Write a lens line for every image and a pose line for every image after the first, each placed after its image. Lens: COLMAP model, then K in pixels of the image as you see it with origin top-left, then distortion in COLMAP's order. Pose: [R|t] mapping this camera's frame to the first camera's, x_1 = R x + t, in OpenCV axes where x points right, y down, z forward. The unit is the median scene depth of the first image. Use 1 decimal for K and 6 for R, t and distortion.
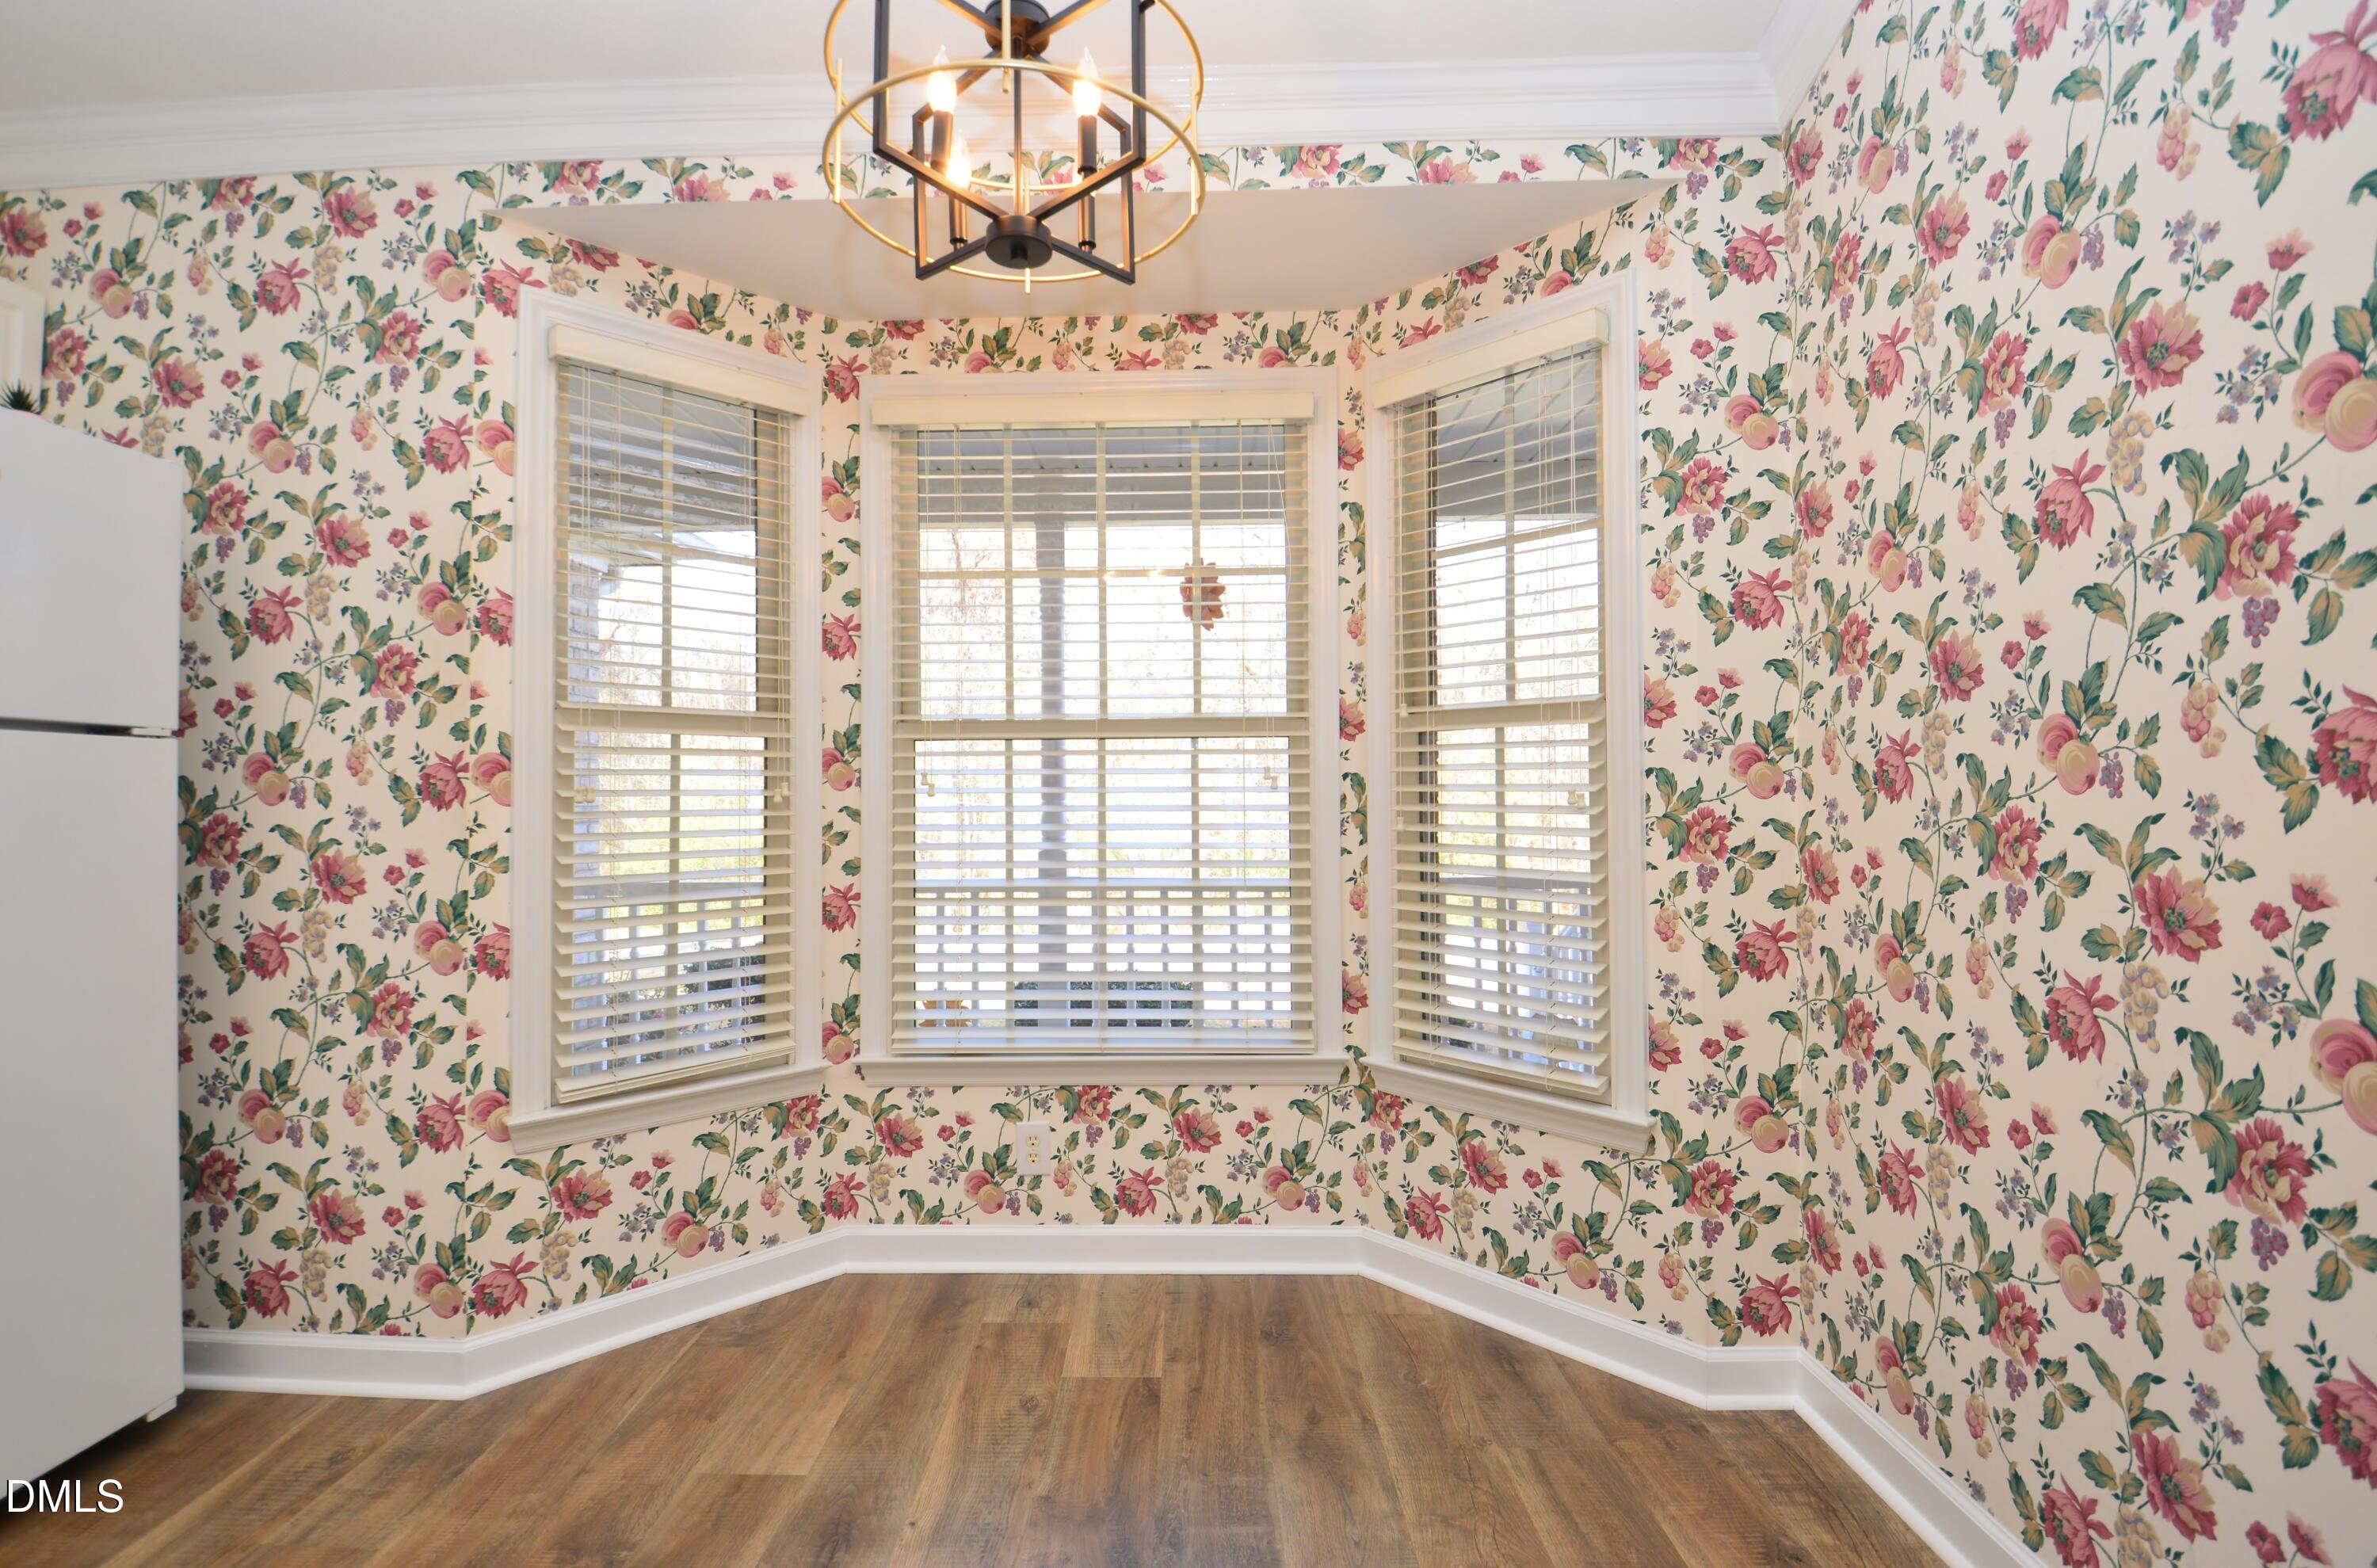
lens RADIAL K [[1067.8, 0, 1184.0], [0, 1067.8, 768.8], [0, 0, 1]] dist [-0.011424, -0.009438]
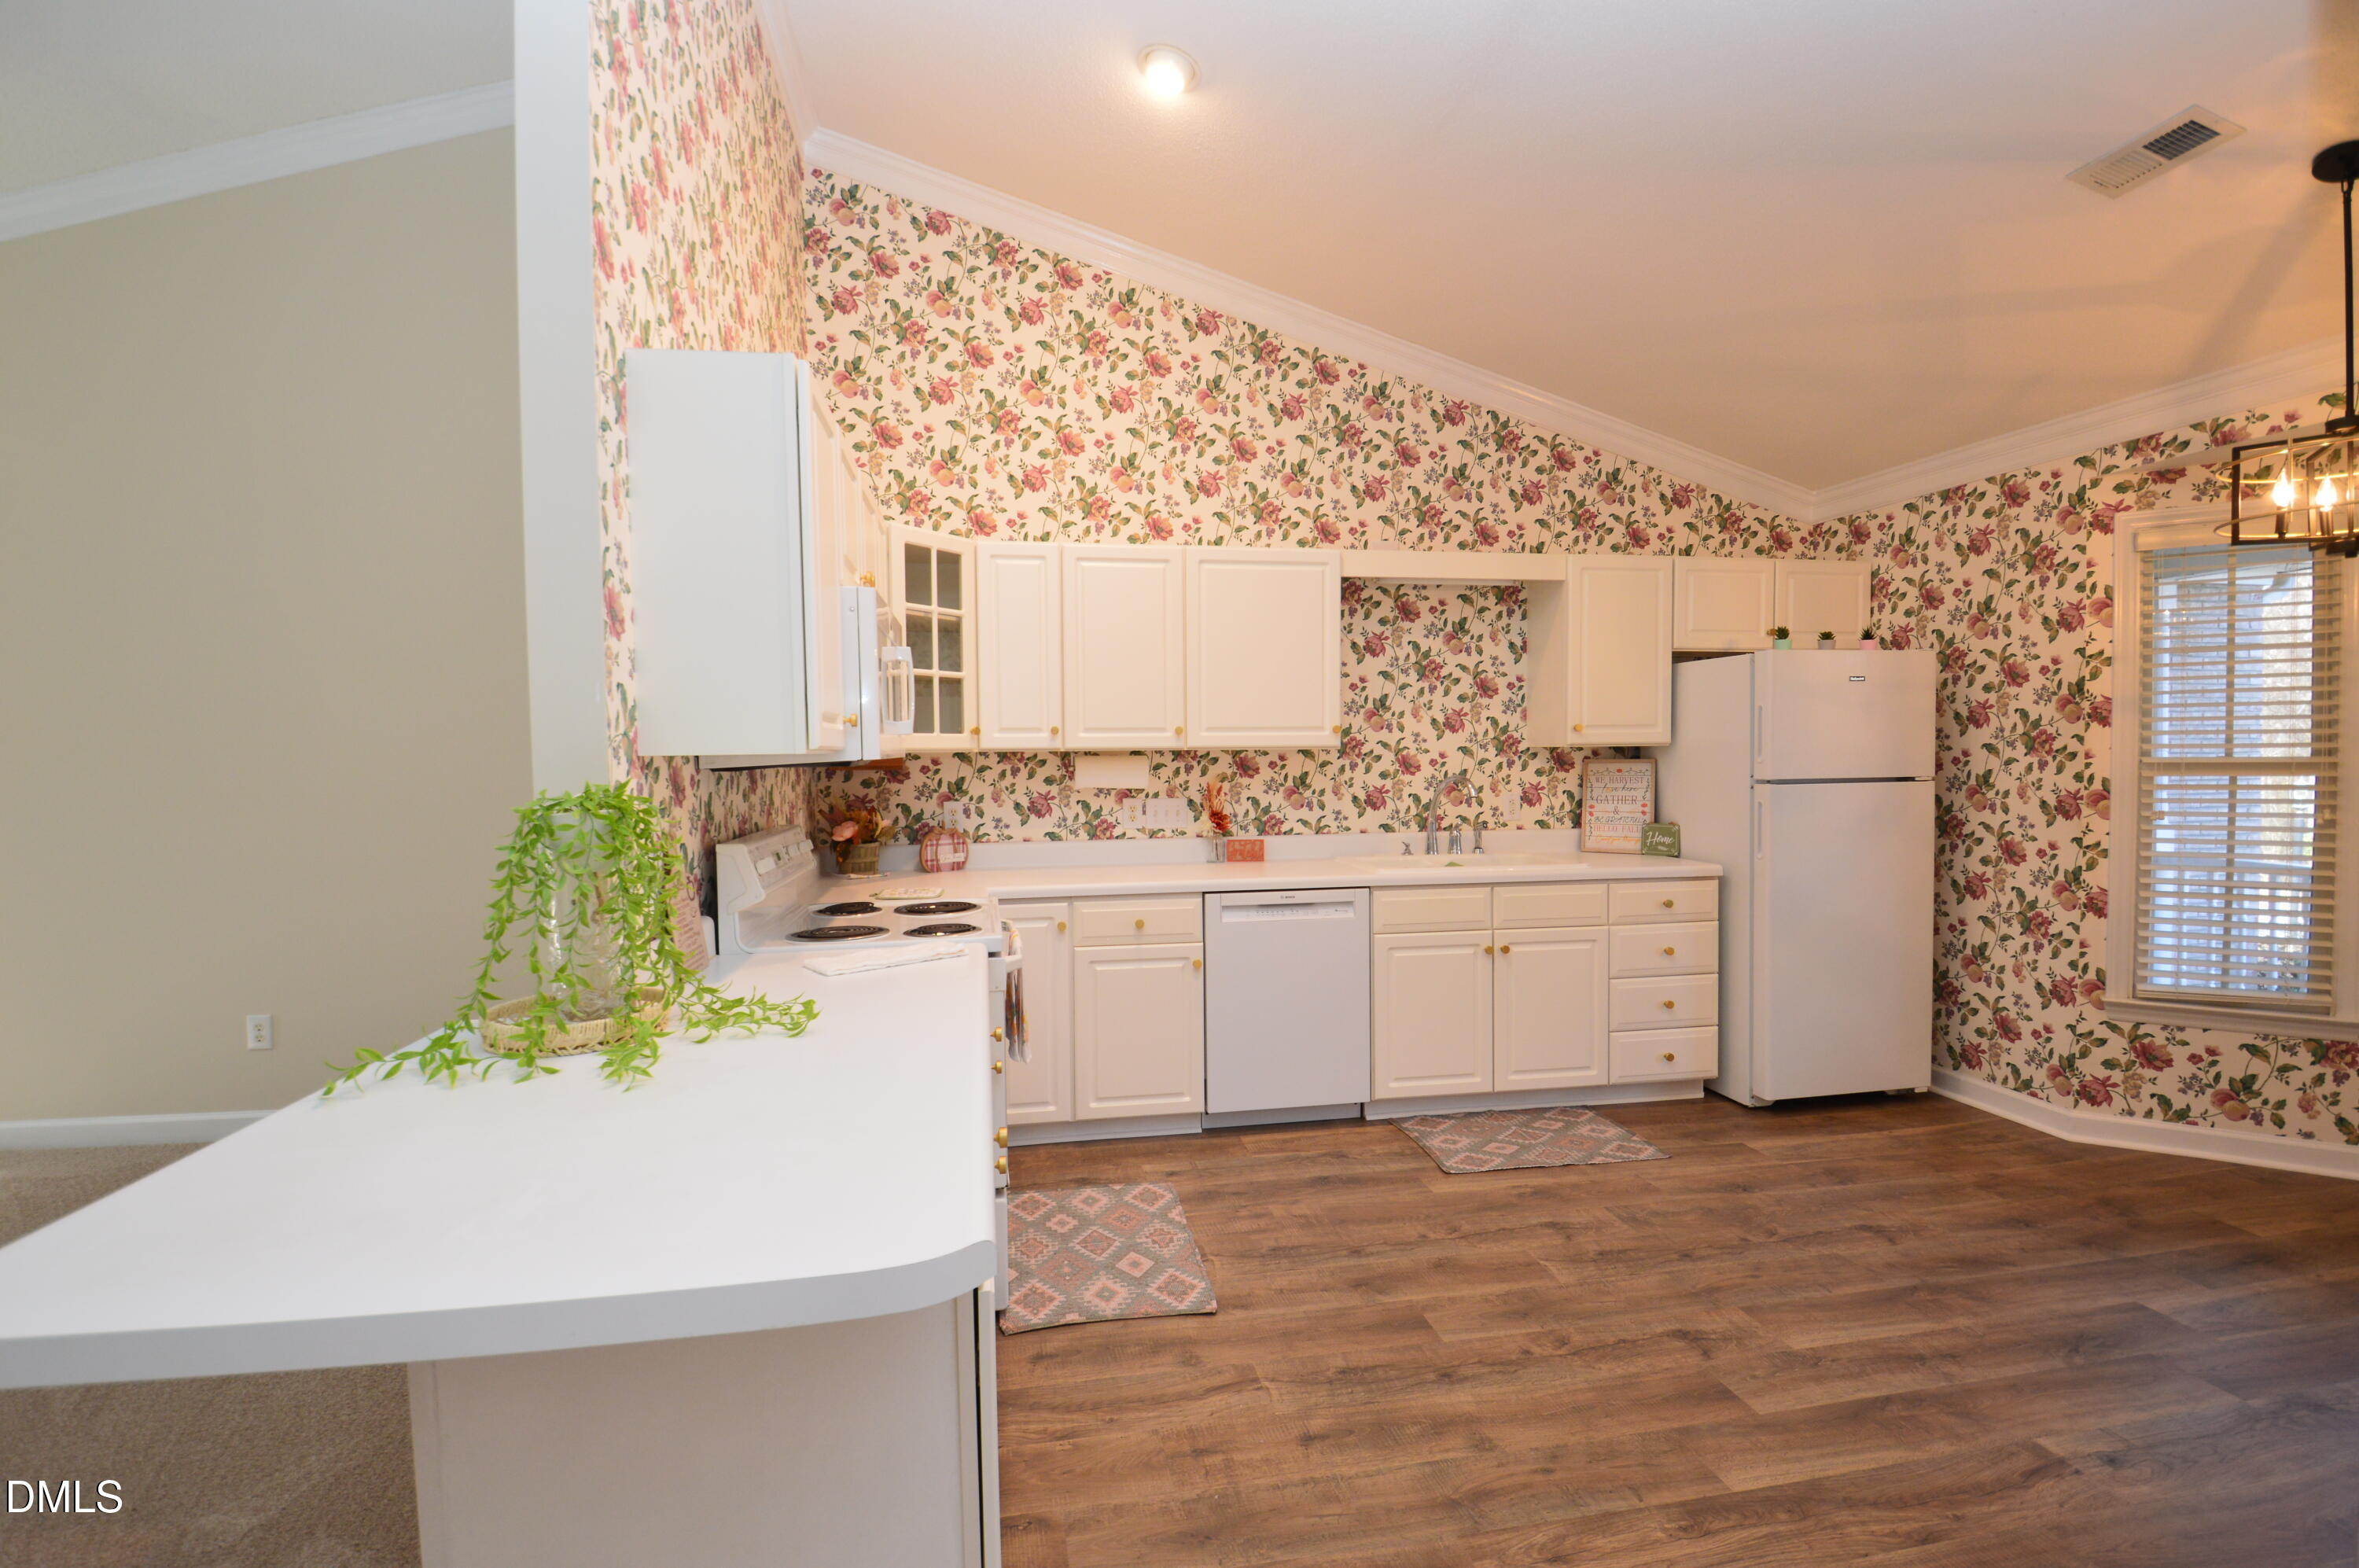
lens RADIAL K [[1059.8, 0, 1156.7], [0, 1059.8, 793.8], [0, 0, 1]] dist [-0.011424, -0.009438]
pose [[0.180055, 0.044937, -0.982630, 0.762322], [0.037736, 0.997905, 0.052550, -0.156606], [0.982932, -0.046542, 0.177982, -0.837692]]
